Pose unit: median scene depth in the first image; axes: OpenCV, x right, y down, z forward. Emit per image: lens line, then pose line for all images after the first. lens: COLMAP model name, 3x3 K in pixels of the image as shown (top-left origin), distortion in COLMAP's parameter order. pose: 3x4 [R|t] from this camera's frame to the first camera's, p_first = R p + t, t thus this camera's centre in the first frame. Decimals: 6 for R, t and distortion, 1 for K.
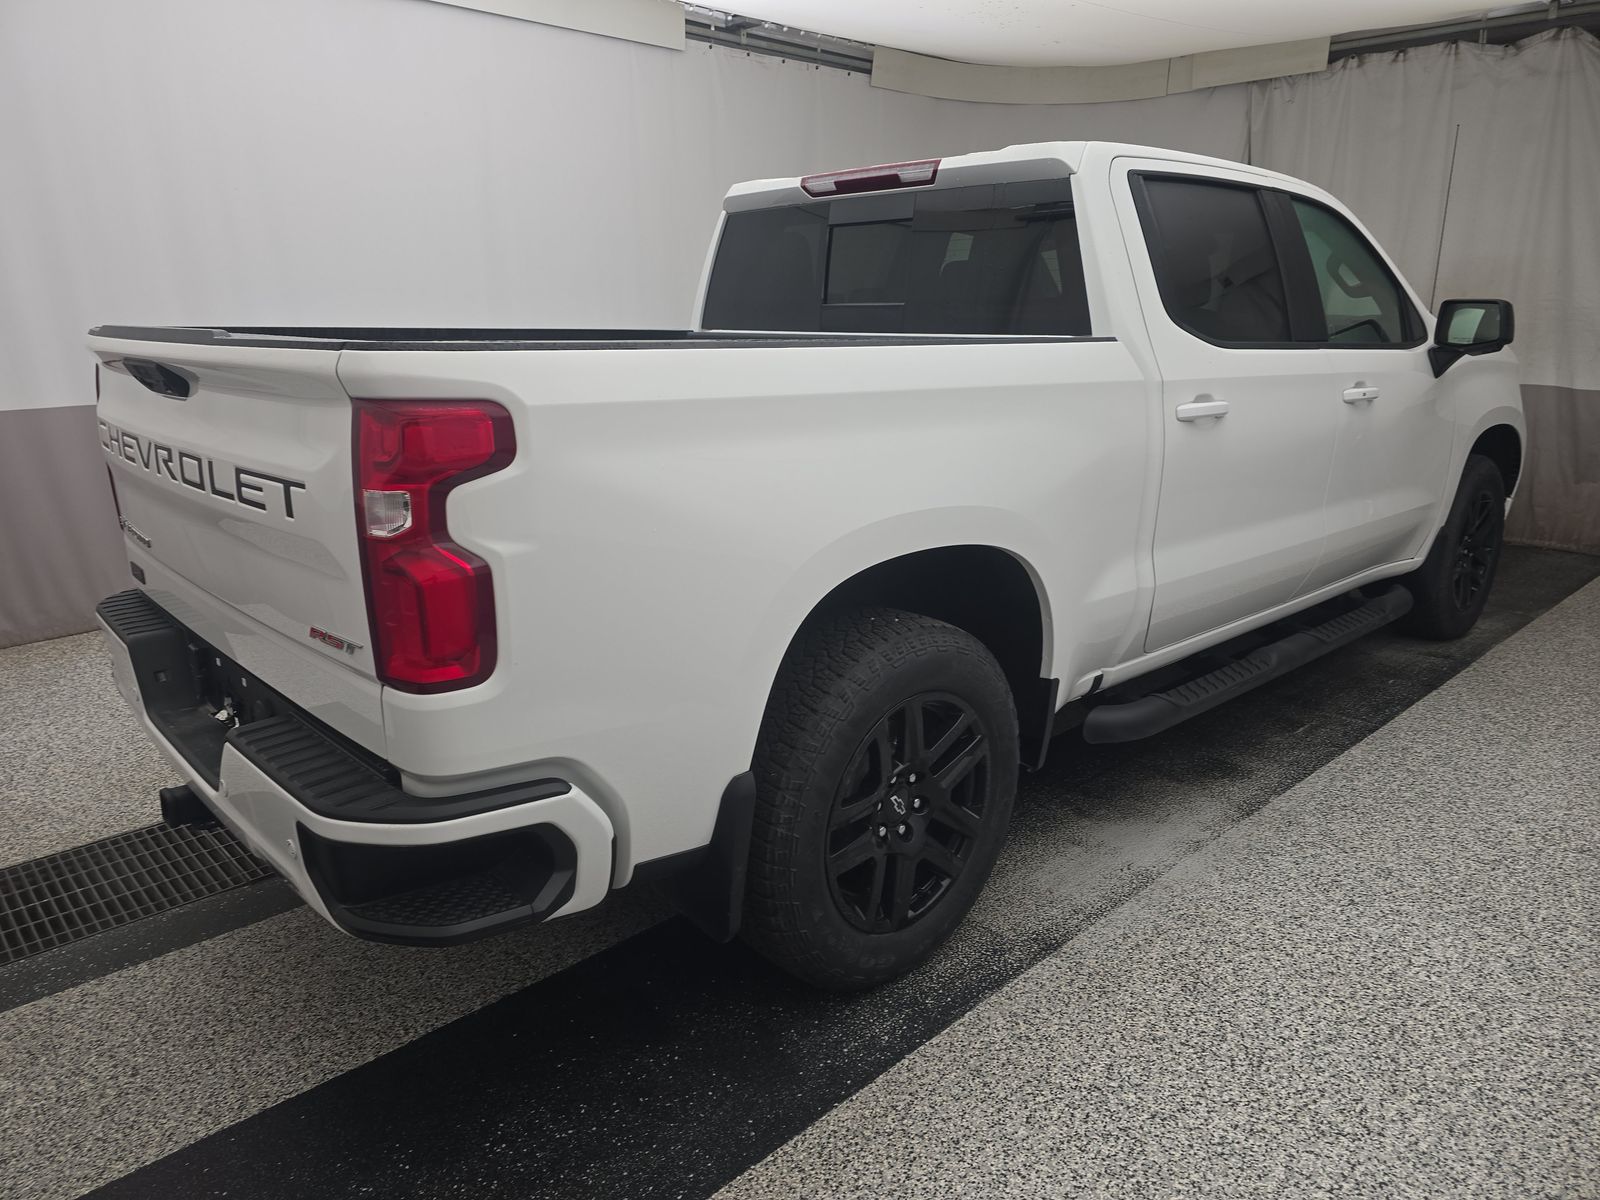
lens RADIAL K [[1089.7, 0, 799.9], [0, 1089.7, 605.1], [0, 0, 1]] dist [0.012466, -0.013508]
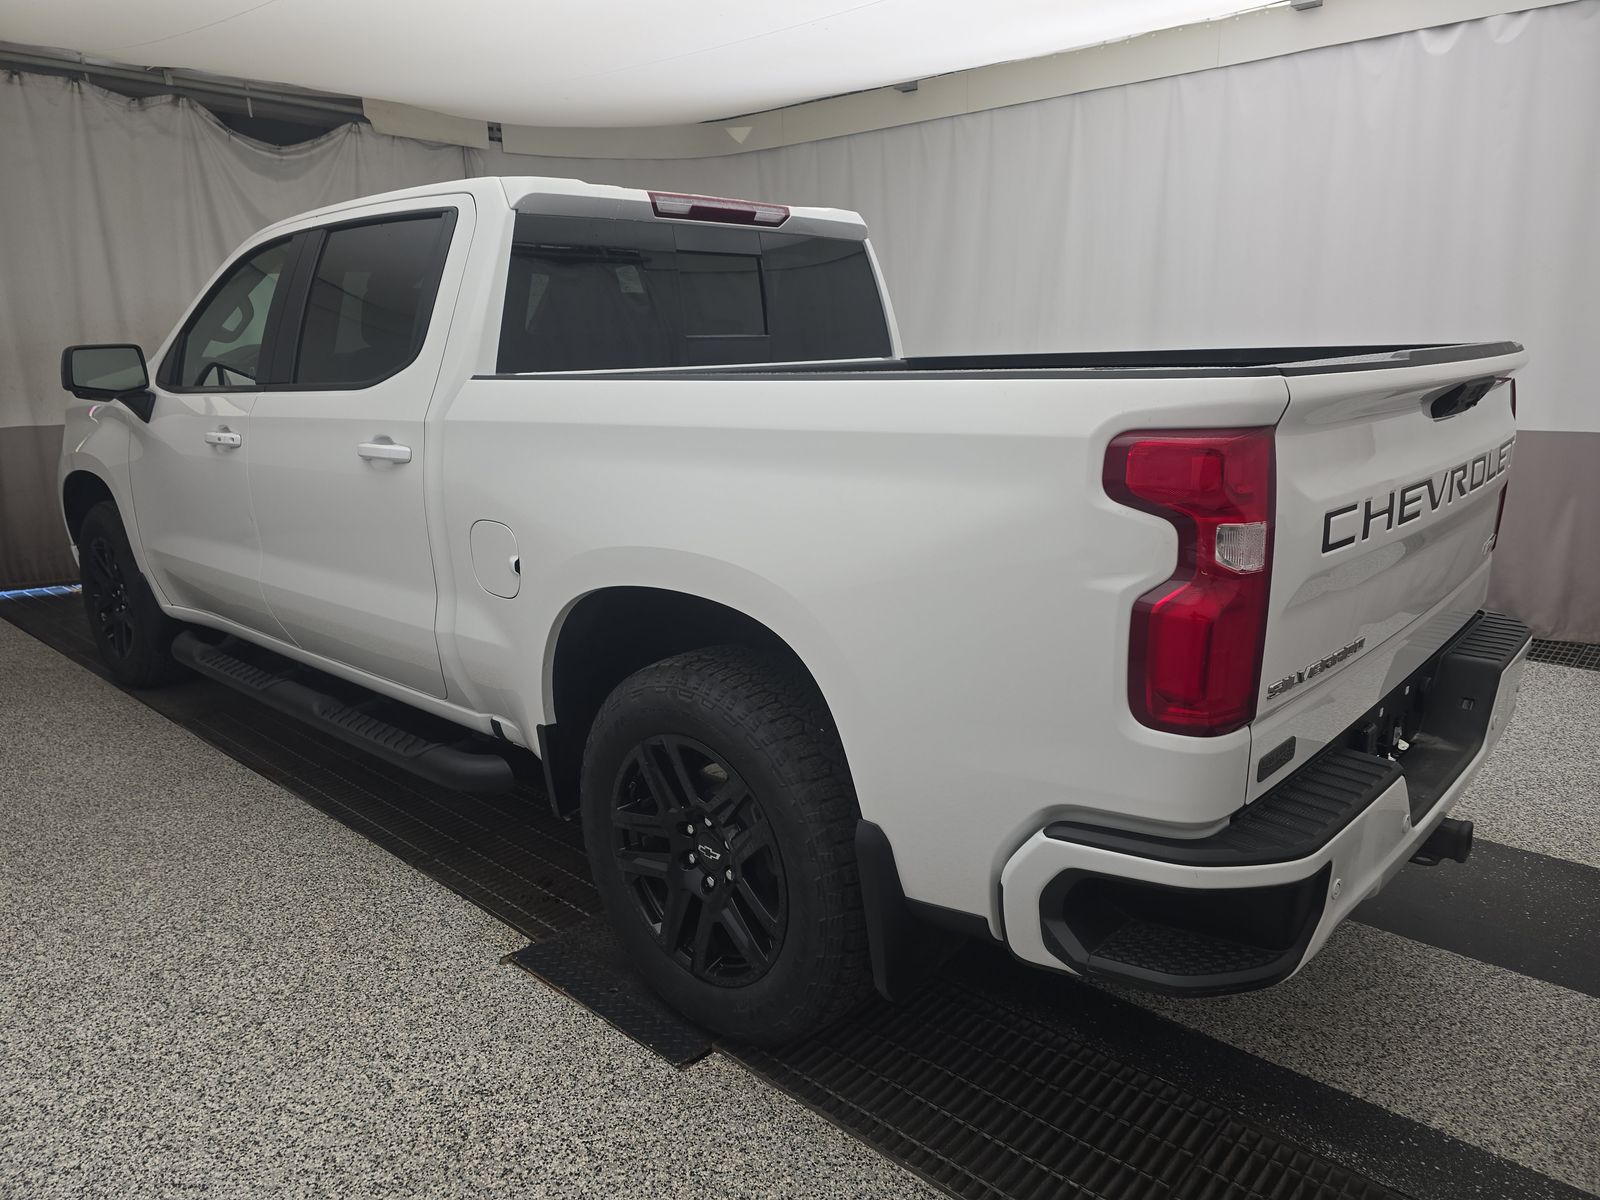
lens RADIAL K [[1089.7, 0, 800.0], [0, 1089.7, 601.1], [0, 0, 1]] dist [0.012466, -0.013508]
pose [[-0.086621, -0.231574, 0.968953, -1.219664], [0.280745, 0.927517, 0.246769, -0.355800], [-0.955866, 0.293404, -0.015329, 1.307309]]
